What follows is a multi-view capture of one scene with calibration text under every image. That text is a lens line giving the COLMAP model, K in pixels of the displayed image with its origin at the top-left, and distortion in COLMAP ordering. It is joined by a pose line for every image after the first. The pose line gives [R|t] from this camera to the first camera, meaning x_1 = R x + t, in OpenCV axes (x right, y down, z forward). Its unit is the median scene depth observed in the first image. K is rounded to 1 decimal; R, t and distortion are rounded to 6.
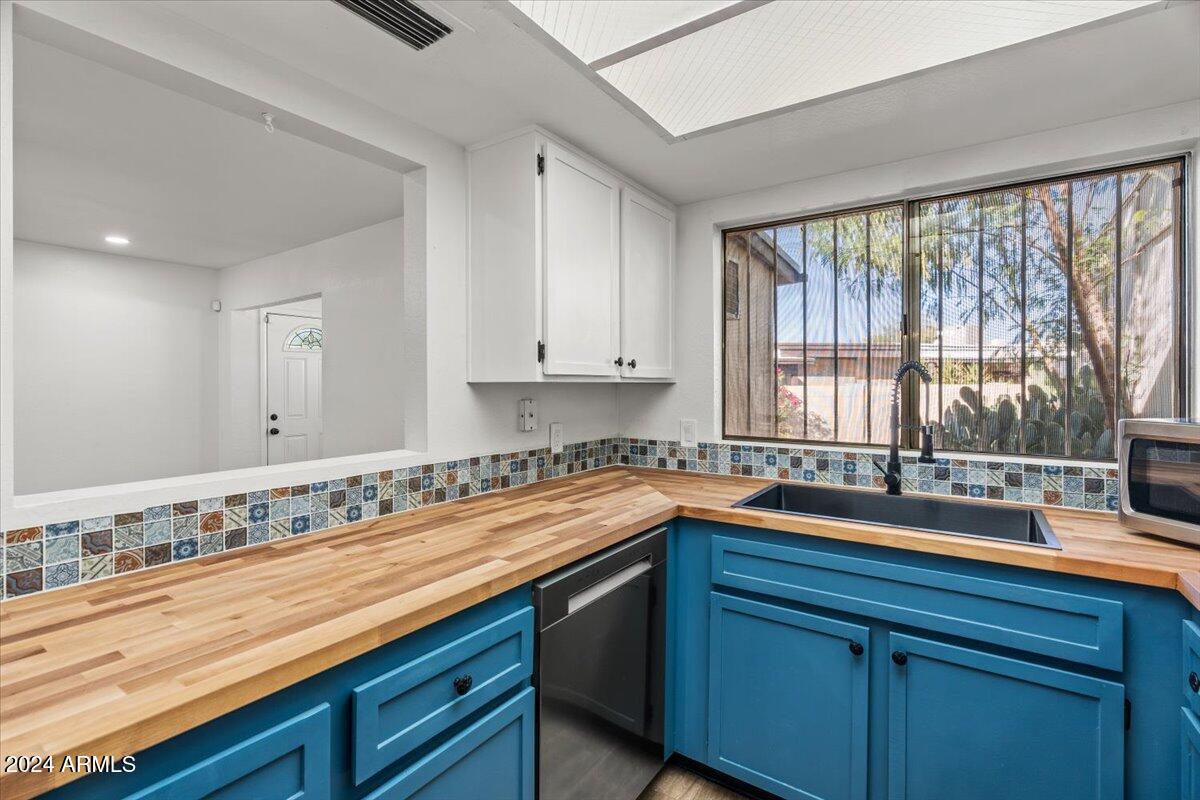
lens RADIAL K [[542.5, 0, 603.1], [0, 542.5, 390.8], [0, 0, 1]] dist [-0.004232, -0.000119]
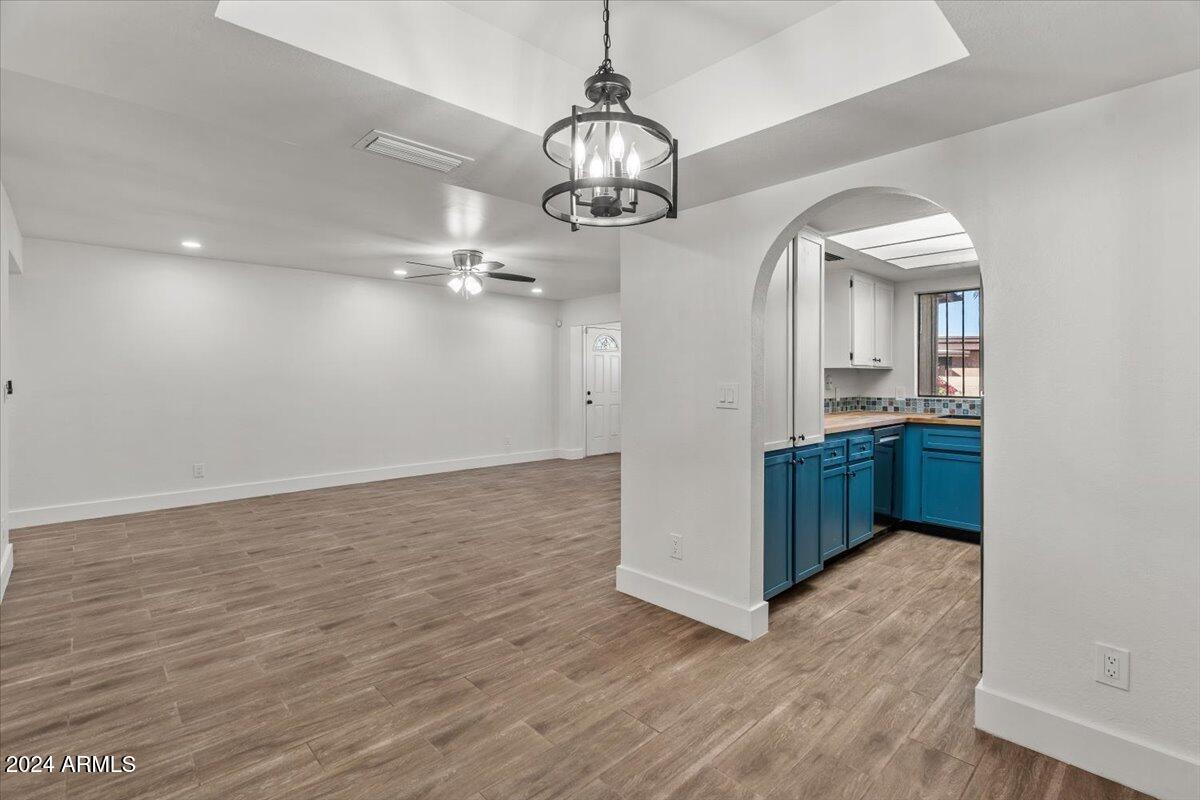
lens RADIAL K [[542.5, 0, 622.4], [0, 542.5, 380.5], [0, 0, 1]] dist [-0.004232, -0.000119]
pose [[0.979627, 0.003443, -0.200794, -0.513556], [-0.004178, 0.999986, -0.003232, 0.044120], [0.200780, 0.004005, 0.979628, -1.354266]]
